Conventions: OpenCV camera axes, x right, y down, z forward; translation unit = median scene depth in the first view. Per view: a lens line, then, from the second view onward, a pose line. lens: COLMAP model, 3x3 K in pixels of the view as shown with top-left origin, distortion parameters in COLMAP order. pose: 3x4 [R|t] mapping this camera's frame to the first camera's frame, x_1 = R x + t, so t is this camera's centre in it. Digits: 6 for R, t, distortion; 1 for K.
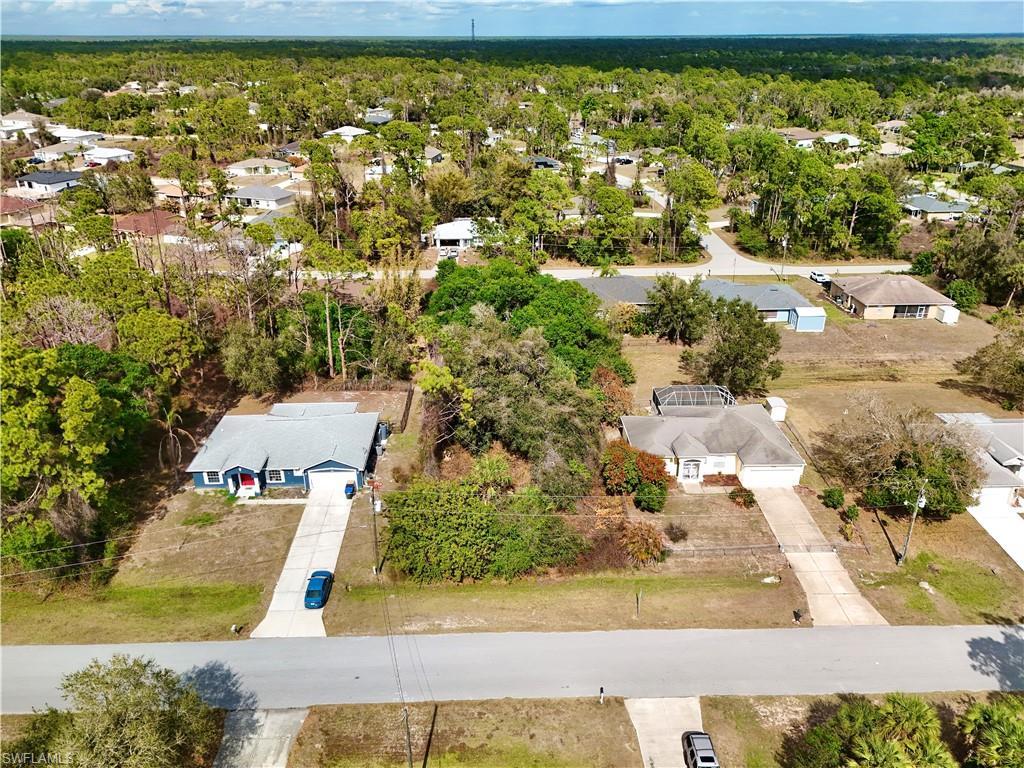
lens RADIAL K [[757.7, 0, 514.7], [0, 757.7, 378.6], [0, 0, 1]] dist [0.071316, -0.064840]
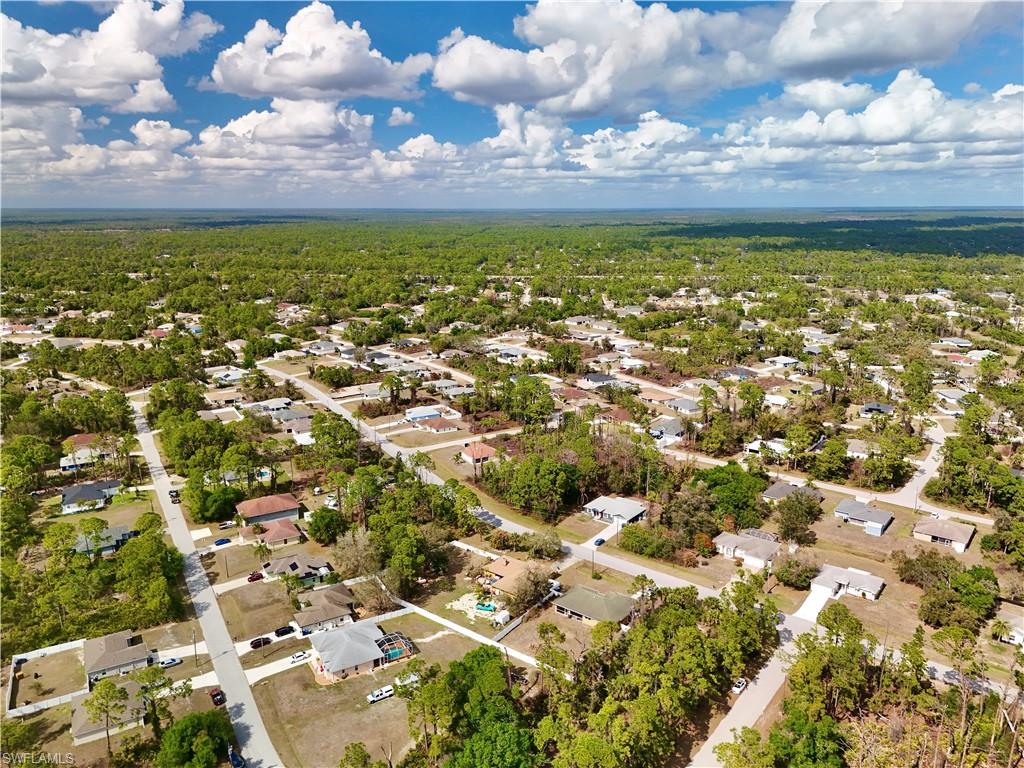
lens RADIAL K [[757.7, 0, 514.7], [0, 757.7, 378.6], [0, 0, 1]] dist [0.071316, -0.064840]
pose [[0.769592, 0.145483, -0.621742, 0.924489], [-0.263784, 0.959166, -0.102073, 0.000522], [0.581504, 0.242560, 0.776543, -1.324029]]
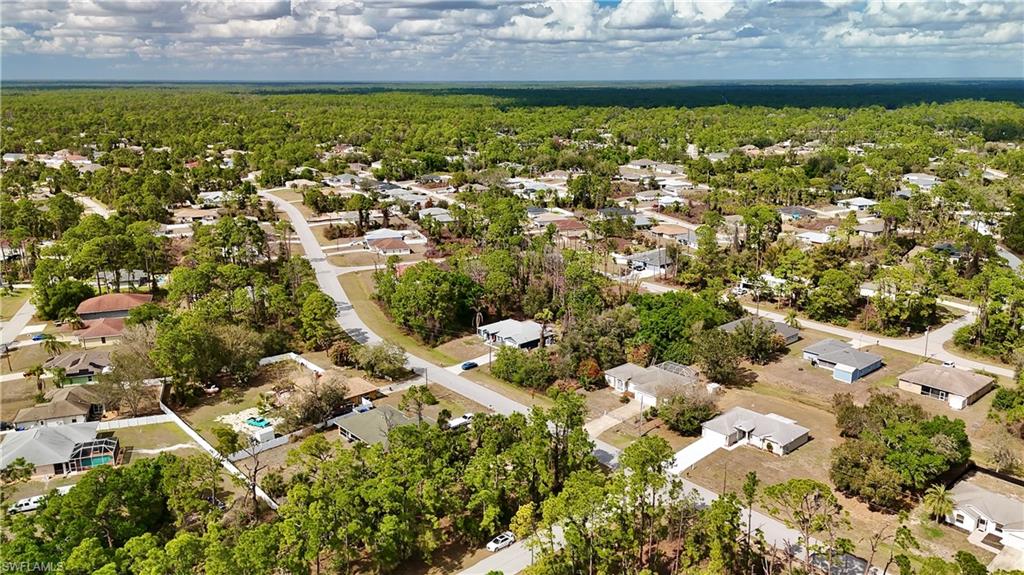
lens RADIAL K [[776.6, 0, 516.5], [0, 776.6, 290.0], [0, 0, 1]] dist [0.082759, -0.090309]
pose [[0.640178, 0.203276, -0.740845, 1.154999], [-0.315759, 0.948757, -0.012529, -0.011686], [0.700335, 0.241950, 0.671559, -0.542826]]
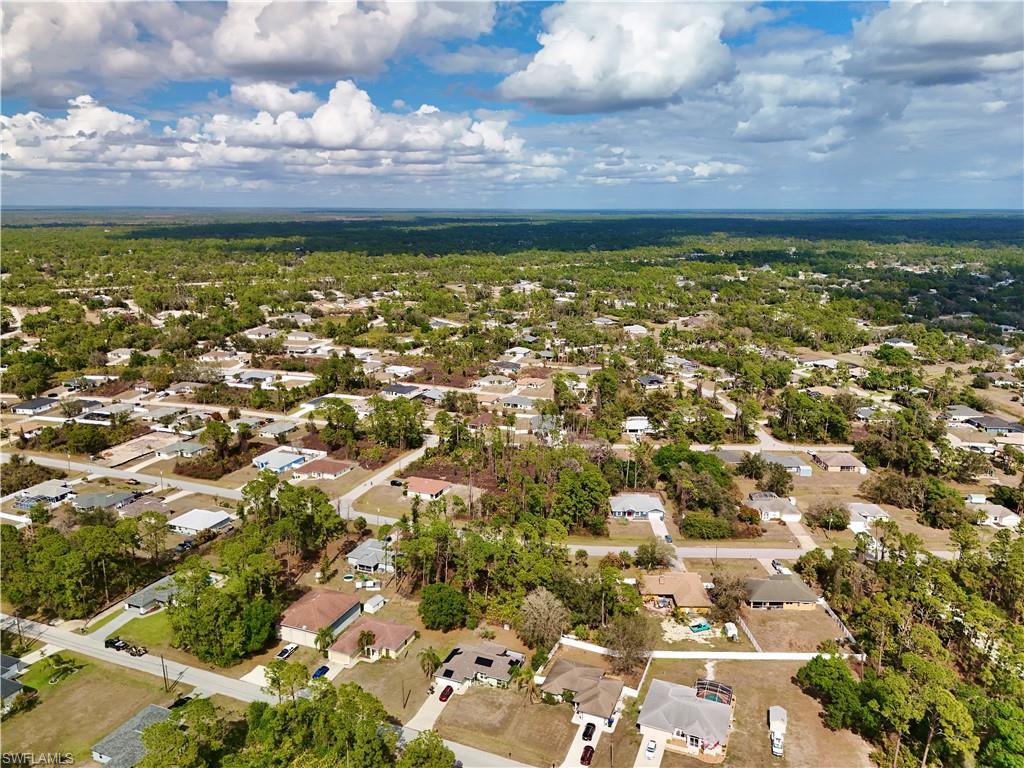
lens RADIAL K [[757.7, 0, 514.7], [0, 757.7, 378.6], [0, 0, 1]] dist [0.071316, -0.064840]
pose [[0.999369, 0.014167, -0.032570, -0.521221], [-0.020286, 0.980389, -0.196025, 0.146493], [0.029154, 0.196562, 0.980058, -1.648167]]
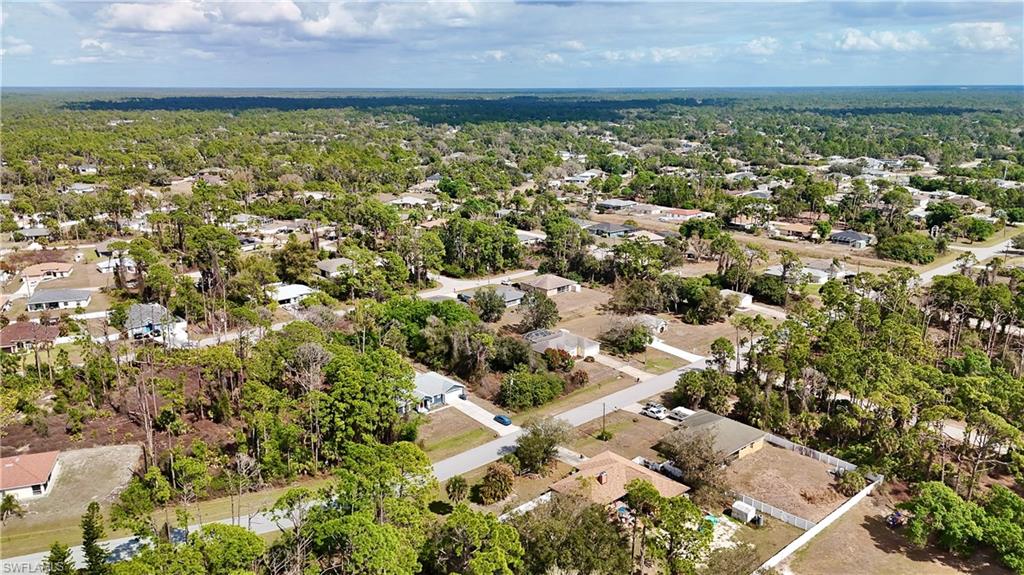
lens RADIAL K [[769.9, 0, 516.5], [0, 769.9, 290.3], [0, 0, 1]] dist [0.082486, -0.088371]
pose [[0.763518, -0.165047, 0.624340, -0.996532], [0.265339, 0.961590, -0.070288, 0.032203], [-0.588758, 0.219328, 0.777984, -0.624801]]
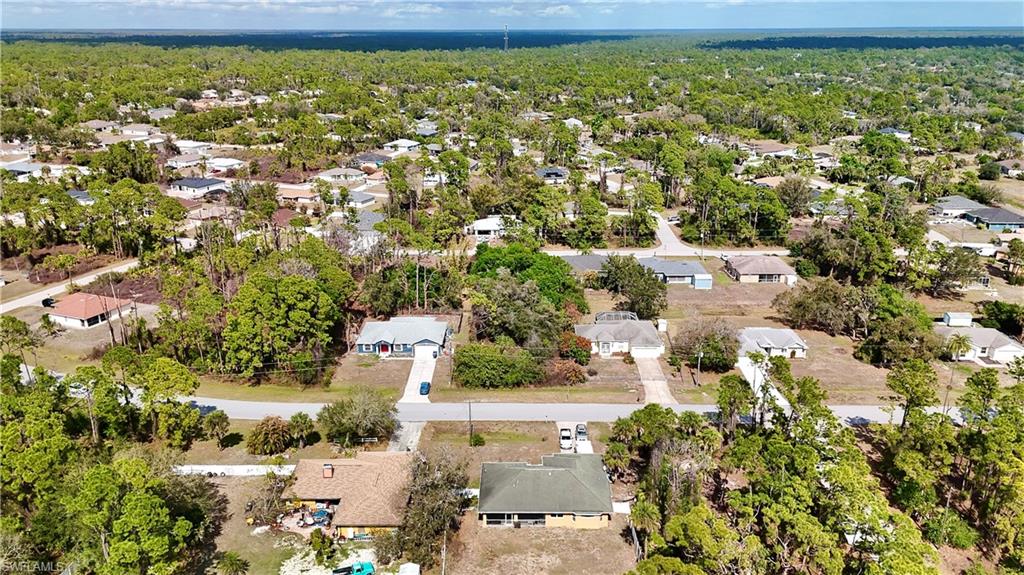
lens RADIAL K [[782.1, 0, 516.4], [0, 782.1, 290.2], [0, 0, 1]] dist [0.076888, -0.078932]
pose [[0.999270, 0.012590, -0.036057, 0.050220], [-0.016126, 0.994904, -0.099525, 0.123947], [0.034620, 0.100034, 0.994382, -0.738568]]
